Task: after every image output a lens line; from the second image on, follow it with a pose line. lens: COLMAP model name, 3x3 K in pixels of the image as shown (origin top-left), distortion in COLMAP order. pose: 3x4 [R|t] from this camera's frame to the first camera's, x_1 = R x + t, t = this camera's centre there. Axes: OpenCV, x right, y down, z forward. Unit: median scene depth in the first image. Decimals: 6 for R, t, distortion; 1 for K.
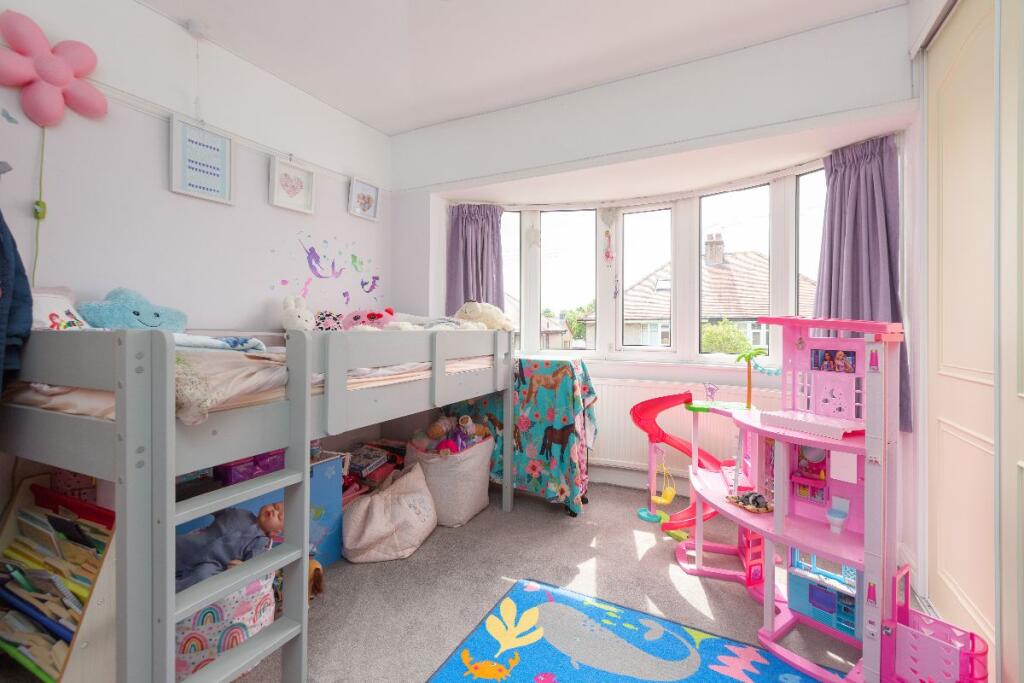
lens RADIAL K [[468.3, 0, 508.3], [0, 468.3, 331.8], [0, 0, 1]] dist [-0.003476, 0.000301]
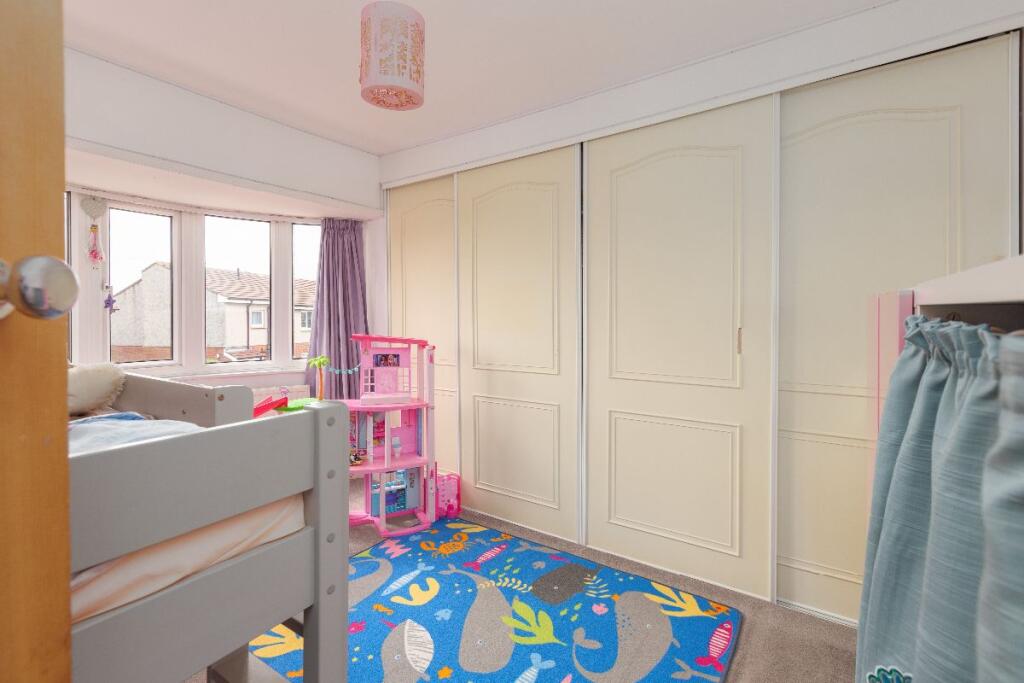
lens RADIAL K [[468.3, 0, 506.1], [0, 468.3, 334.4], [0, 0, 1]] dist [-0.003476, 0.000301]
pose [[0.102033, -0.030869, 0.994302, -0.978979], [0.005540, 0.999521, 0.030463, -0.084694], [-0.994766, 0.002401, 0.102155, 0.394330]]
